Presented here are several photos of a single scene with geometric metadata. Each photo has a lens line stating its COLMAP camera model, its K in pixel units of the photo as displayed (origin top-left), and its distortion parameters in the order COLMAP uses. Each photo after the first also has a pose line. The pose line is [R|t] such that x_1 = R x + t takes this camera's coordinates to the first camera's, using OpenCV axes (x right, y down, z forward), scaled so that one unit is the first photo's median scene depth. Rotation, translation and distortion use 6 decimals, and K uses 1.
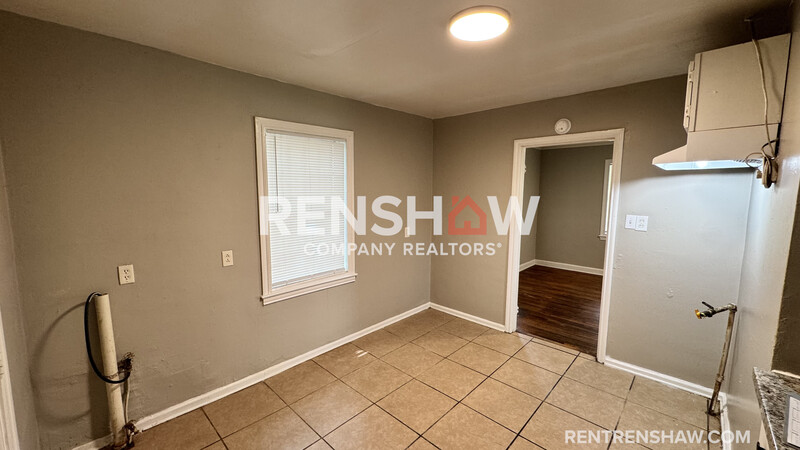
lens RADIAL K [[317.4, 0, 397.2], [0, 317.4, 224.3], [0, 0, 1]] dist [0.000600, 0.000125]
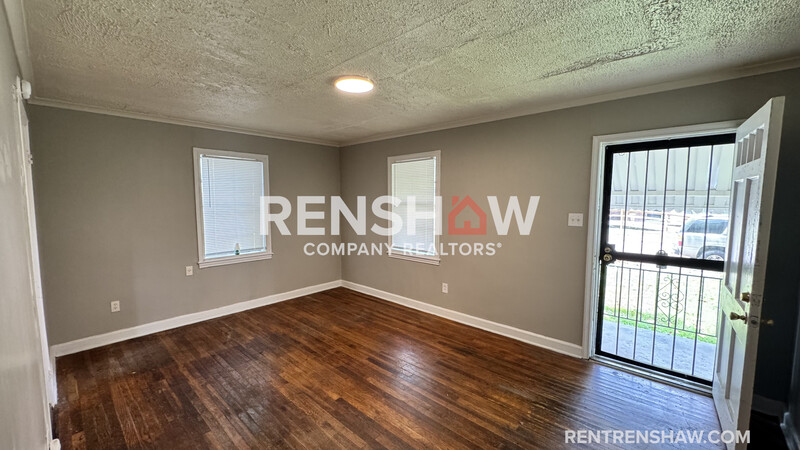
lens RADIAL K [[317.4, 0, 408.1], [0, 317.4, 228.3], [0, 0, 1]] dist [0.000600, 0.000125]
pose [[0.998826, 0.012159, 0.046885, 0.463503], [-0.011959, 0.999918, -0.004547, 0.047713], [-0.046936, 0.003981, 0.998890, -0.523605]]
